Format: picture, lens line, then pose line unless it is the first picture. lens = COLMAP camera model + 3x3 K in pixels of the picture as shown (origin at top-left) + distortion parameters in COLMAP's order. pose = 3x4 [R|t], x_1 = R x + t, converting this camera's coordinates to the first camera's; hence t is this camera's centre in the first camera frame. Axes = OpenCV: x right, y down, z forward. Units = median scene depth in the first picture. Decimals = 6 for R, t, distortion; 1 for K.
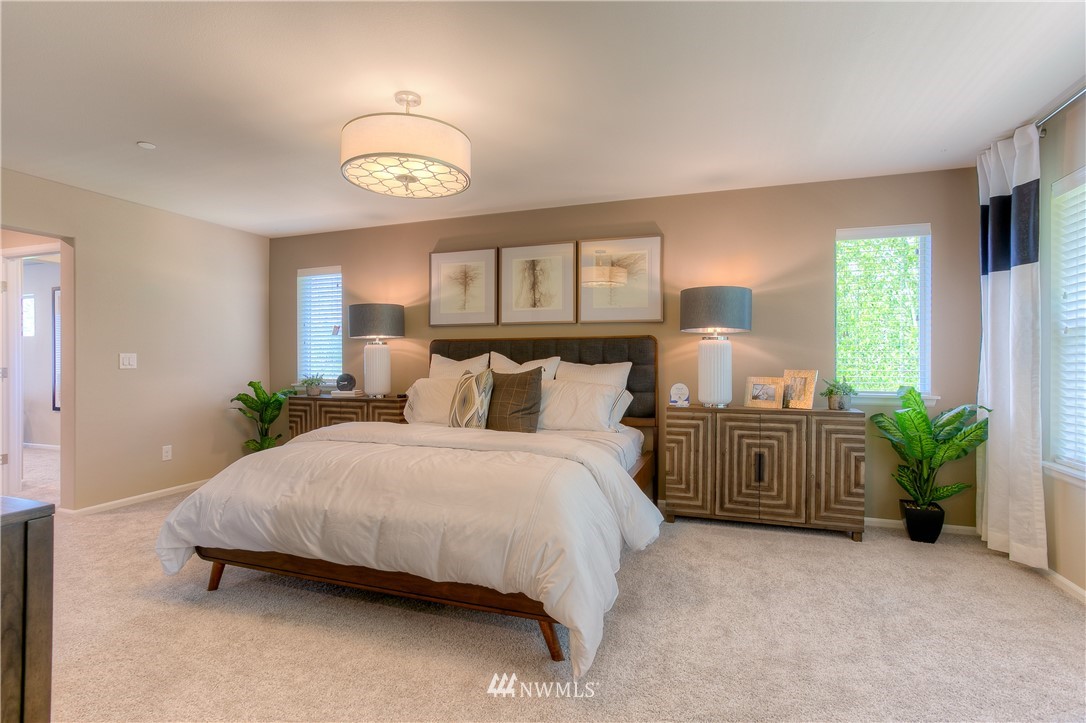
lens RADIAL K [[547.7, 0, 543.8], [0, 547.7, 372.7], [0, 0, 1]] dist [-0.004533, -0.000058]
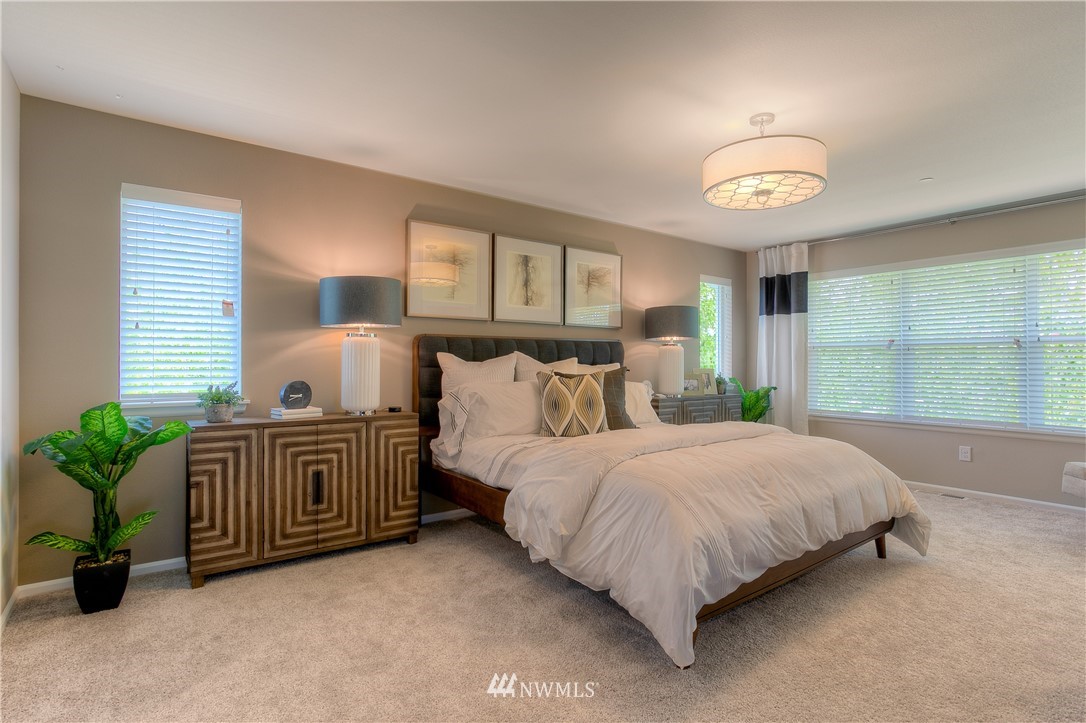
lens RADIAL K [[548.8, 0, 543.0], [0, 548.8, 361.5], [0, 0, 1]] dist [-0.002680, -0.000523]
pose [[0.539040, 0.000146, 0.842280, -0.803720], [0.009022, 0.999942, -0.005948, -0.015460], [-0.842232, 0.010806, 0.539007, 0.462014]]
